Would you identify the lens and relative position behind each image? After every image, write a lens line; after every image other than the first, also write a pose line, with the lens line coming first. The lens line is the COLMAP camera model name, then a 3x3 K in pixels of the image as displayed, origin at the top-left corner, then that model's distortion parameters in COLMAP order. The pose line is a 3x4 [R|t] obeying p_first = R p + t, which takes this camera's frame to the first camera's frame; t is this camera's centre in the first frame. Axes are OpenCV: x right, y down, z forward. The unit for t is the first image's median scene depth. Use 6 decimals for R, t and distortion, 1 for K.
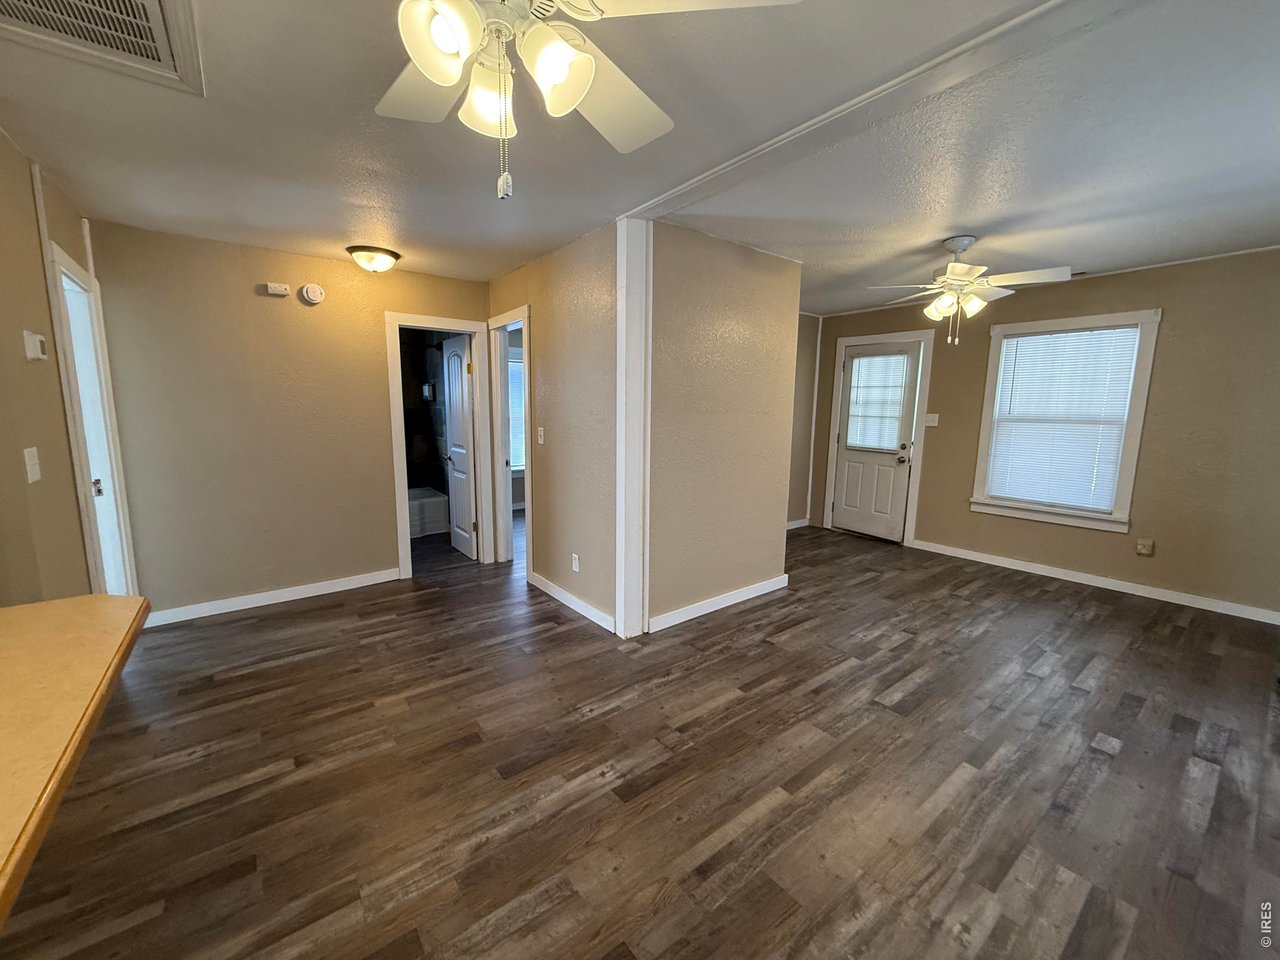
lens RADIAL K [[507.7, 0, 636.5], [0, 507.7, 479.9], [0, 0, 1]] dist [-0.001447, 0.000356]
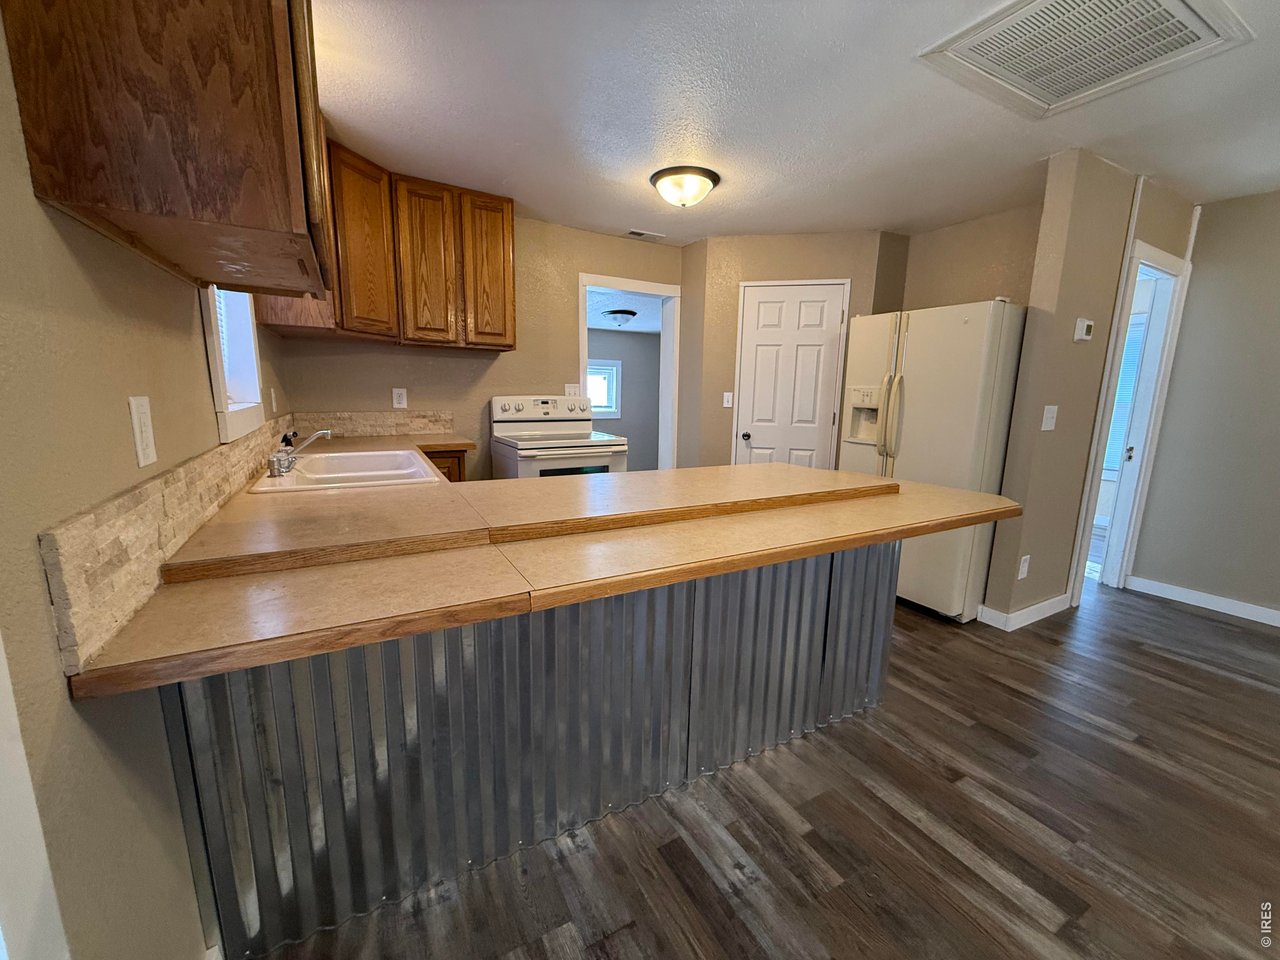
lens RADIAL K [[507.7, 0, 636.5], [0, 507.7, 479.9], [0, 0, 1]] dist [-0.001447, 0.000356]
pose [[-0.148714, 0.161917, -0.975534, 0.252658], [-0.158284, 0.969887, 0.185109, 0.040813], [0.976130, 0.181939, -0.118607, 0.076198]]
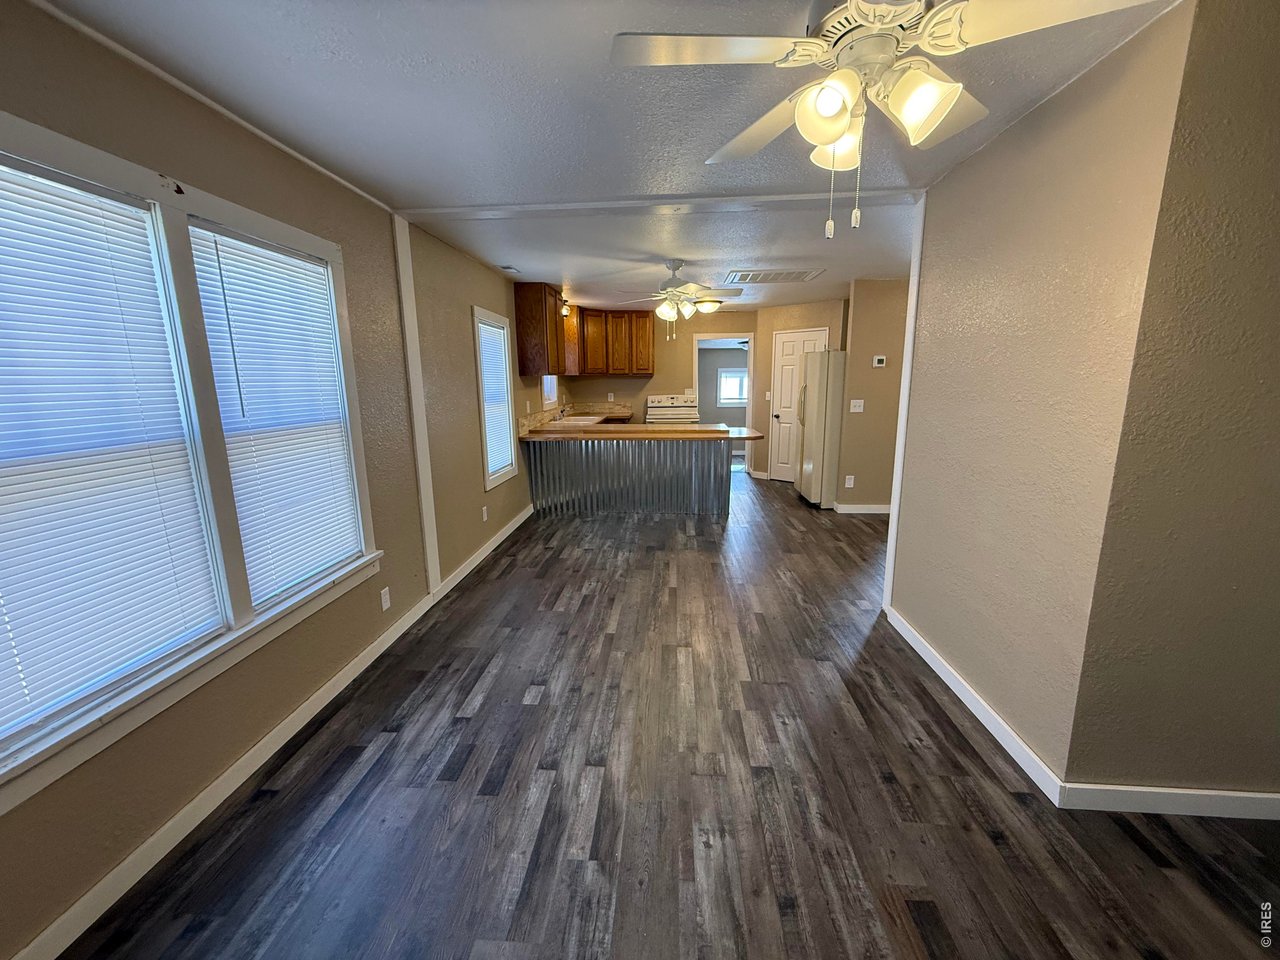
lens RADIAL K [[507.7, 0, 636.5], [0, 507.7, 479.9], [0, 0, 1]] dist [-0.001447, 0.000356]
pose [[-0.664919, 0.147042, -0.732299, 1.268983], [-0.099249, 0.954342, 0.281745, -0.229636], [0.740292, 0.260017, -0.619967, 1.445724]]
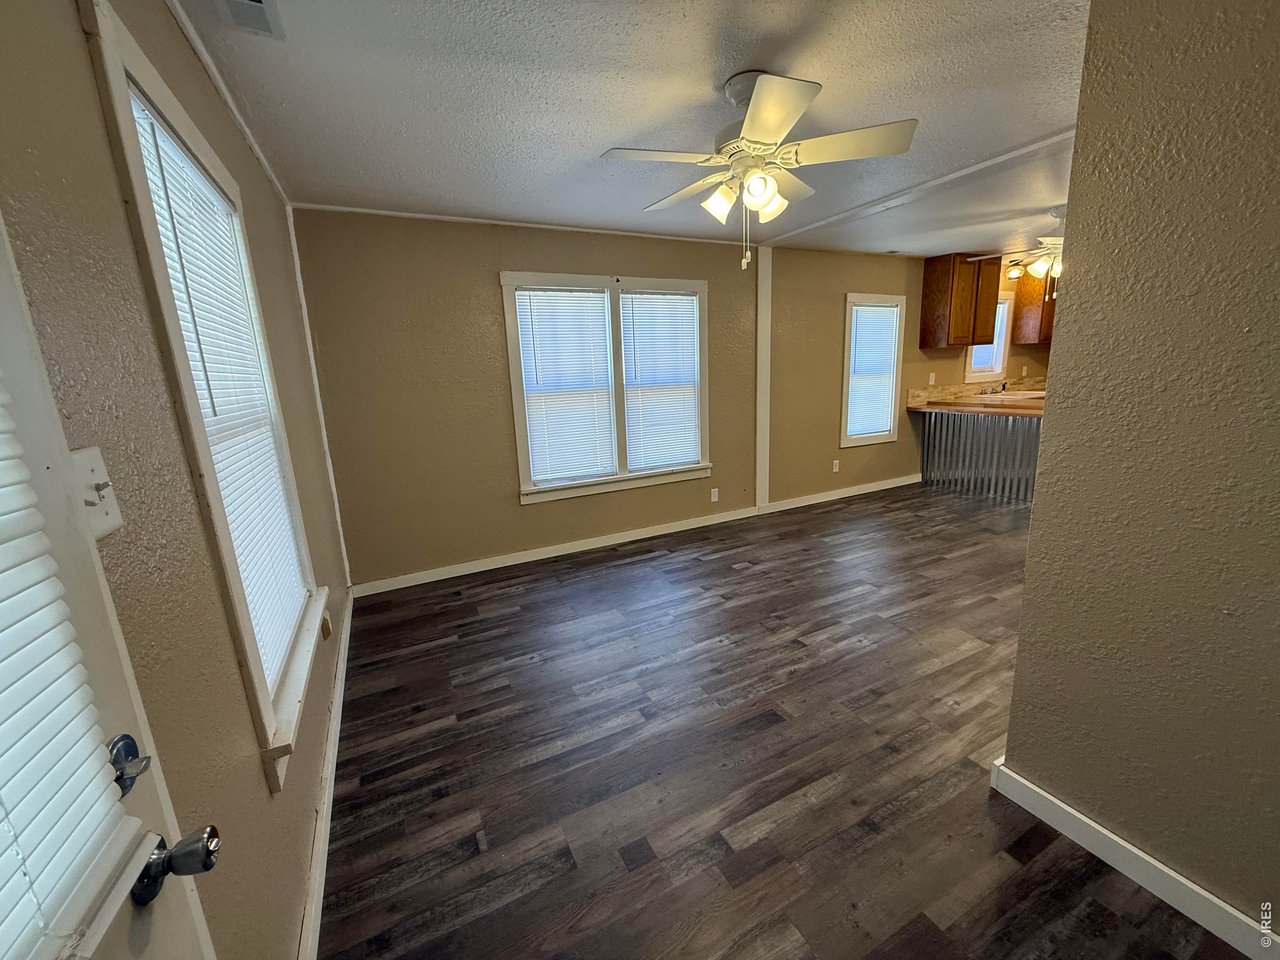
lens RADIAL K [[507.7, 0, 636.5], [0, 507.7, 479.9], [0, 0, 1]] dist [-0.001447, 0.000356]
pose [[-0.982206, -0.004838, 0.187744, 0.792916], [0.061576, 0.936114, 0.346265, -0.304368], [-0.177425, 0.351664, -0.919159, 2.103395]]
